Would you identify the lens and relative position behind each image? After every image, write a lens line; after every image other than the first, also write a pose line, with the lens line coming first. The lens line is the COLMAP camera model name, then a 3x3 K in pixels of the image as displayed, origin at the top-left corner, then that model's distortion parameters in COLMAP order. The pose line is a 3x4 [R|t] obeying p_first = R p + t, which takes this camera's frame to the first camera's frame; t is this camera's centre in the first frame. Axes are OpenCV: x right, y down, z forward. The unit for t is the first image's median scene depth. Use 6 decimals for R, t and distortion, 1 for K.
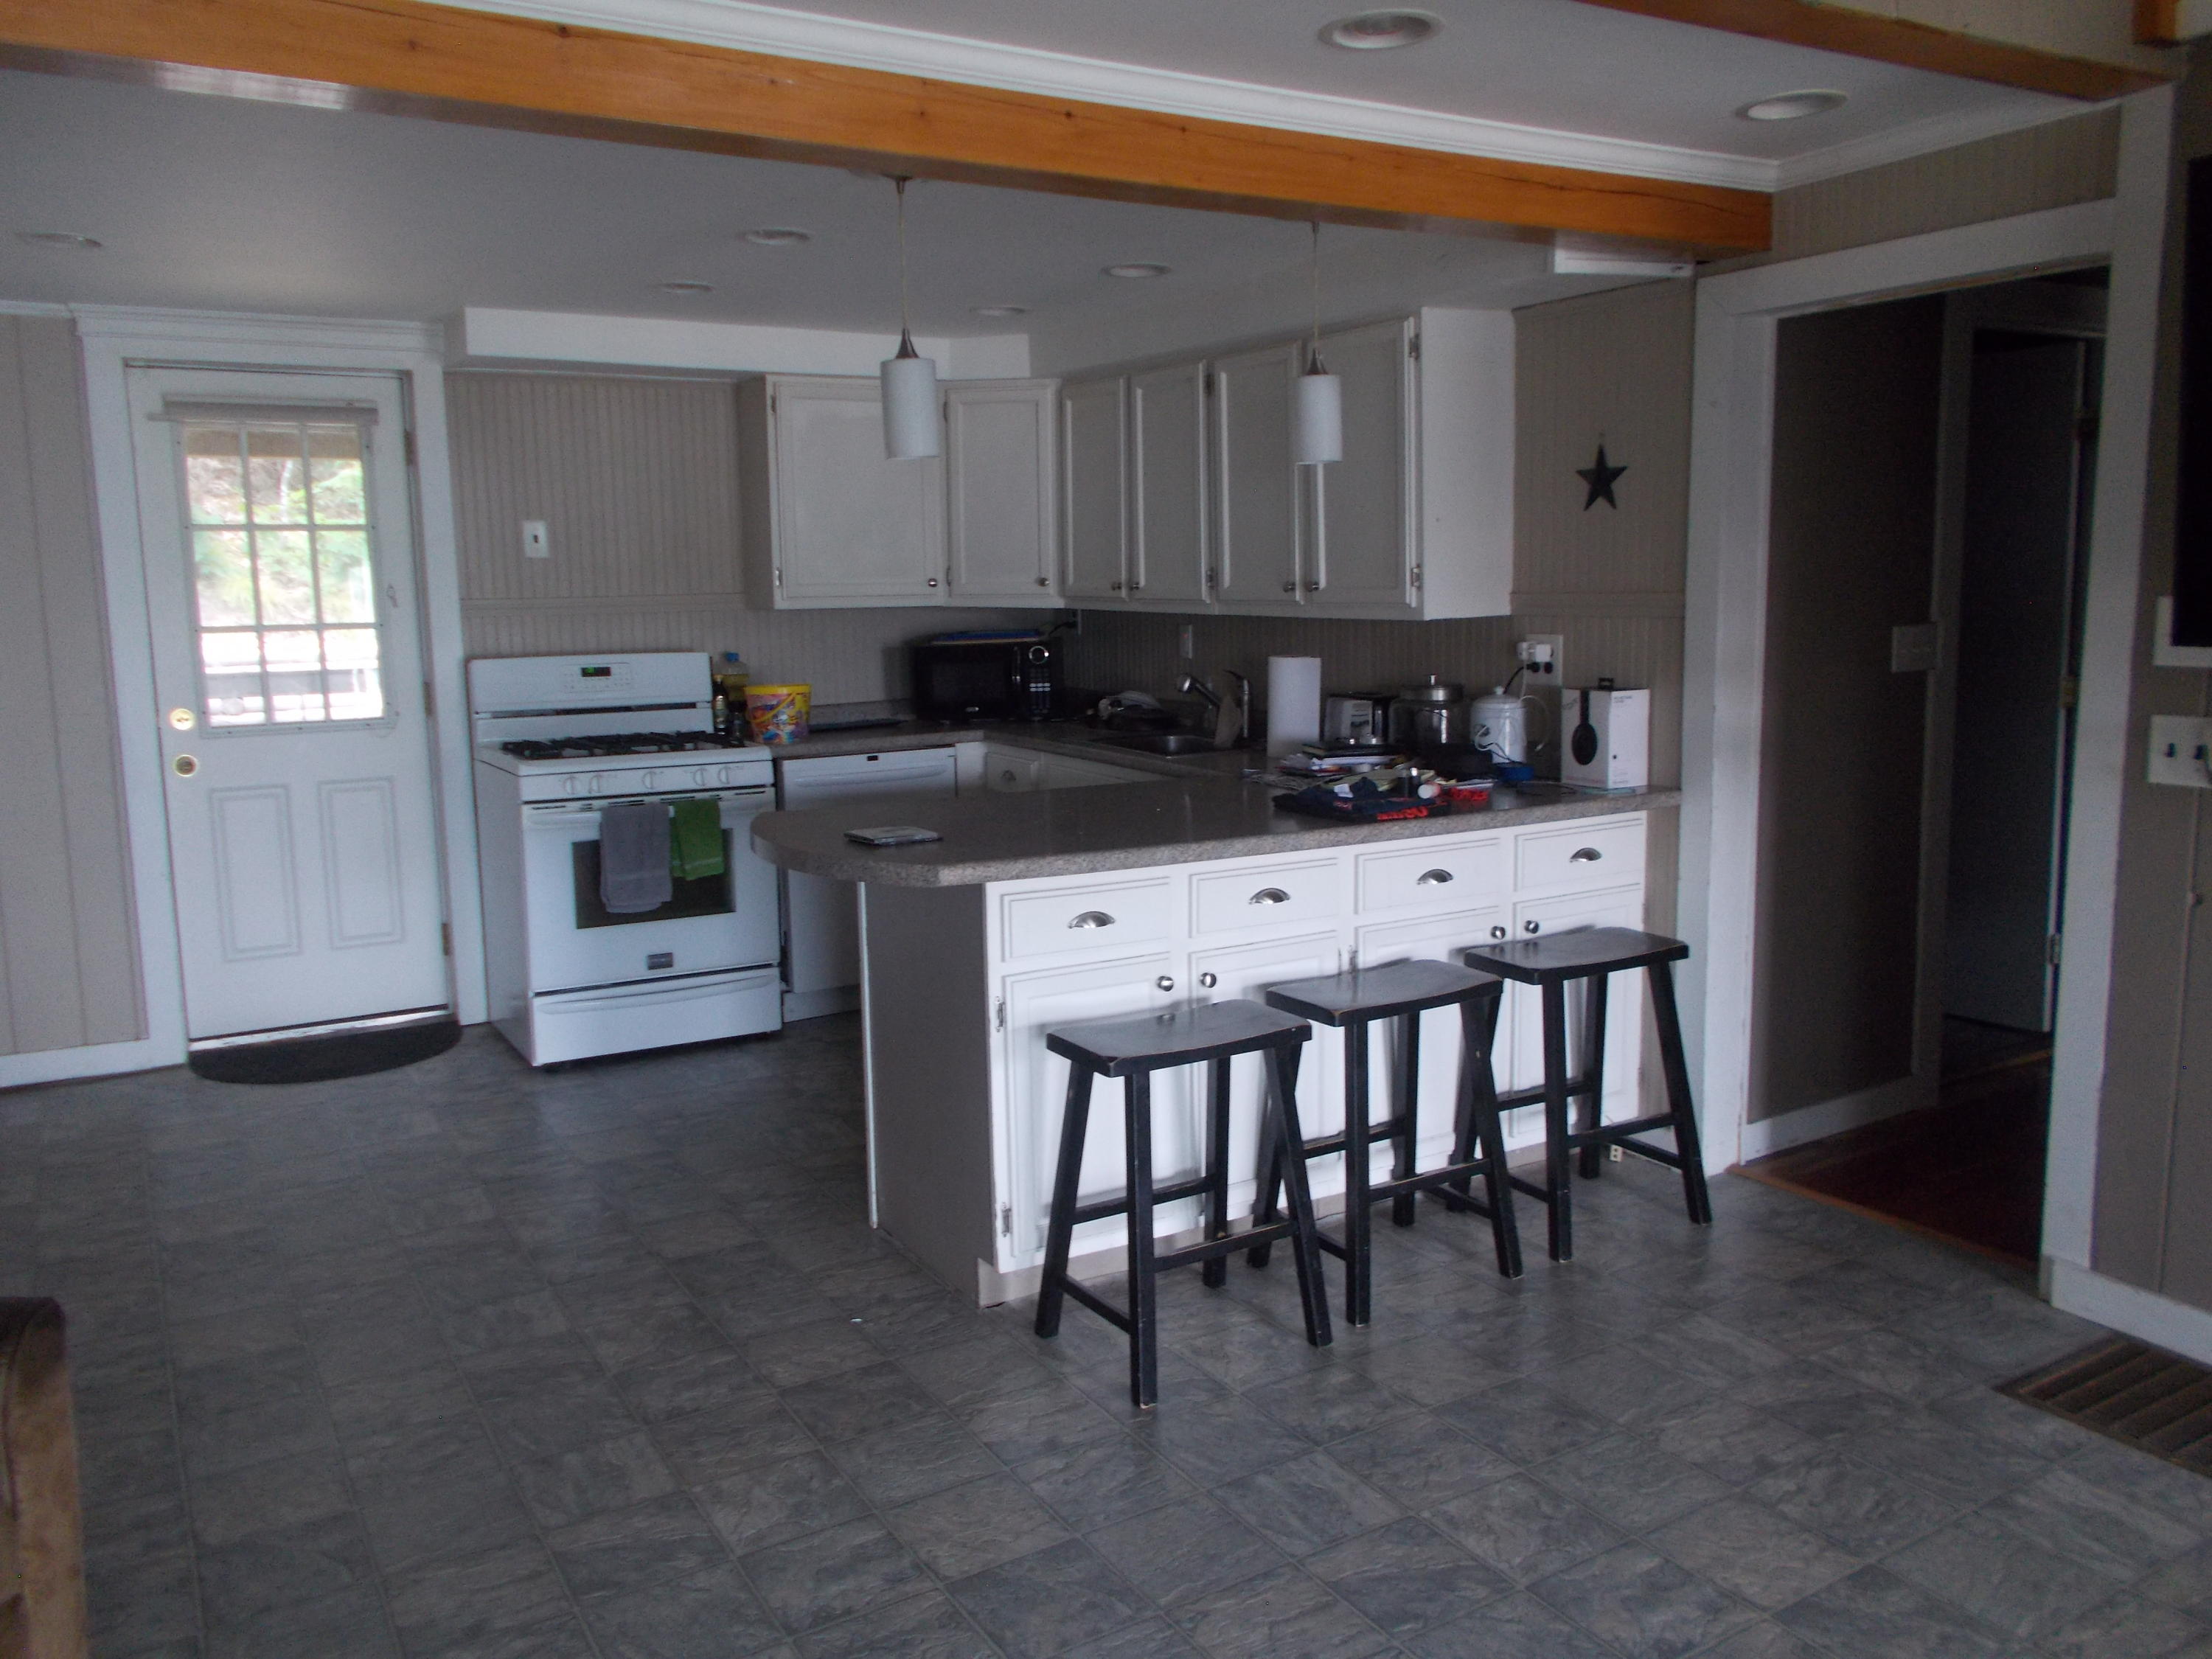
lens RADIAL K [[1682.1, 0, 1098.9], [0, 1682.1, 802.5], [0, 0, 1]] dist [0.001451, 0.001553]
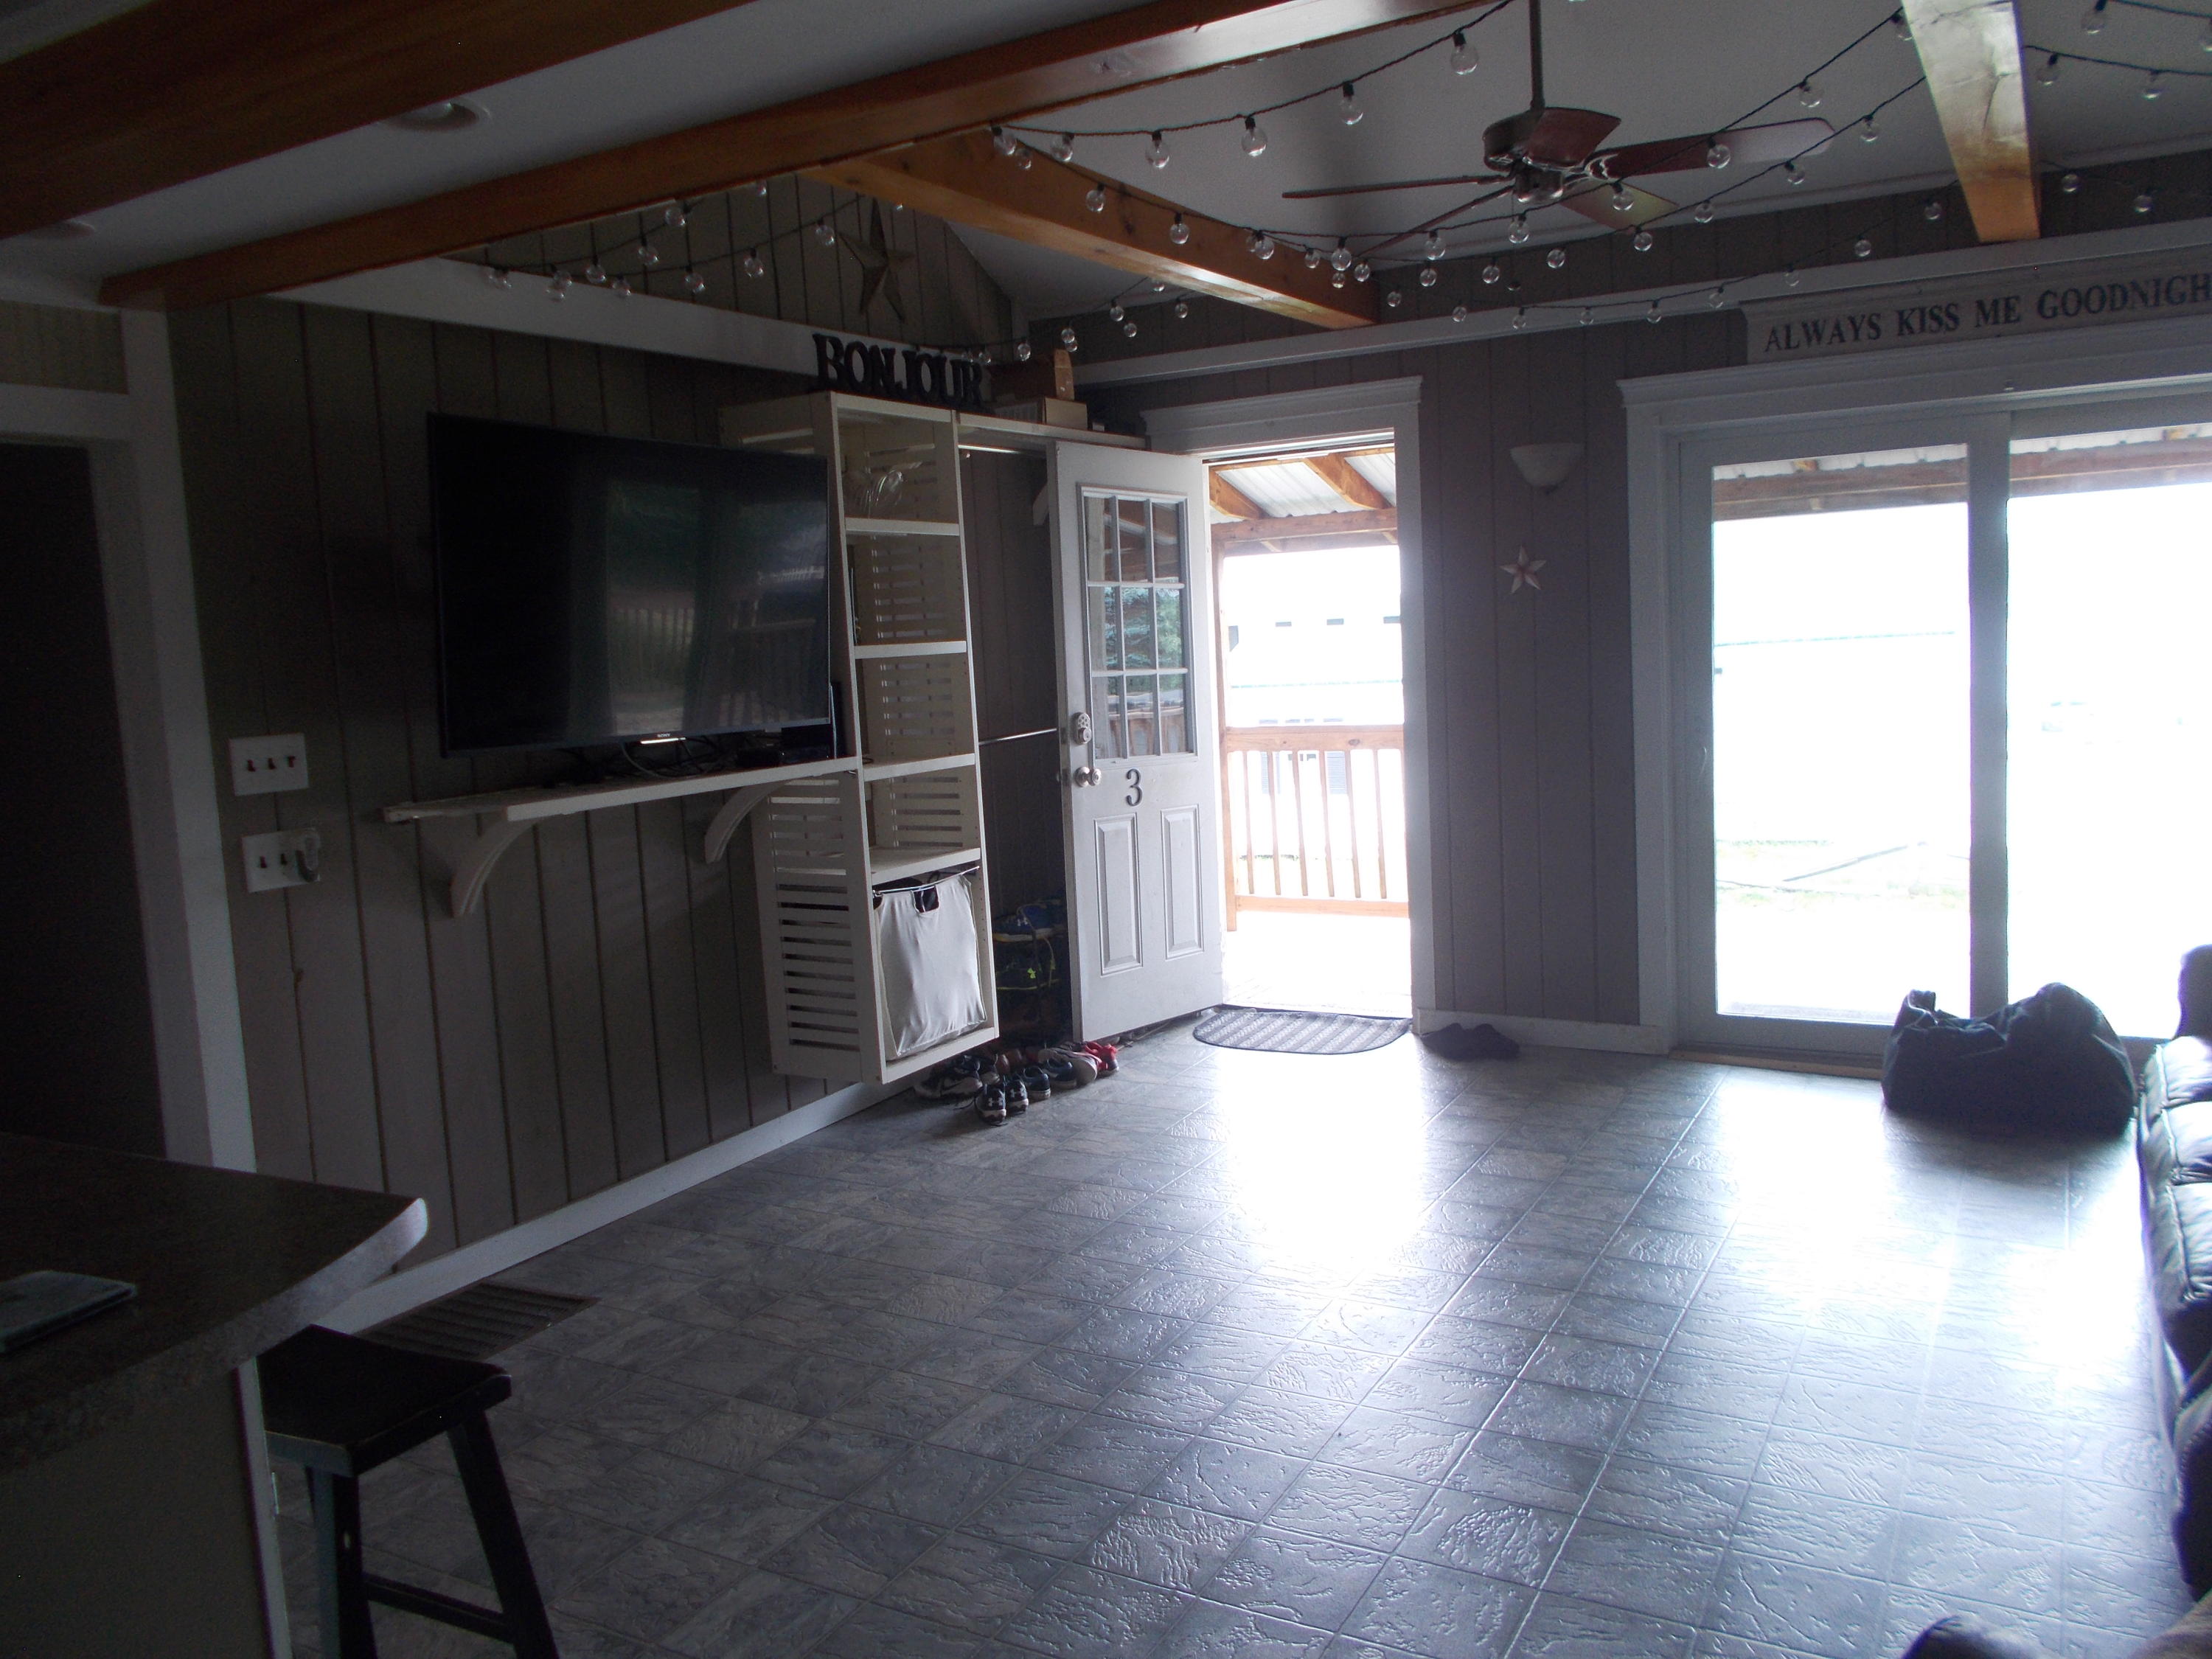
lens RADIAL K [[1682.1, 0, 1098.9], [0, 1682.1, 802.5], [0, 0, 1]] dist [0.001451, 0.001553]
pose [[-0.495385, -0.039964, 0.867754, -0.723182], [0.172541, 0.974511, 0.143381, -0.144529], [-0.851365, 0.220752, -0.475863, 1.062207]]
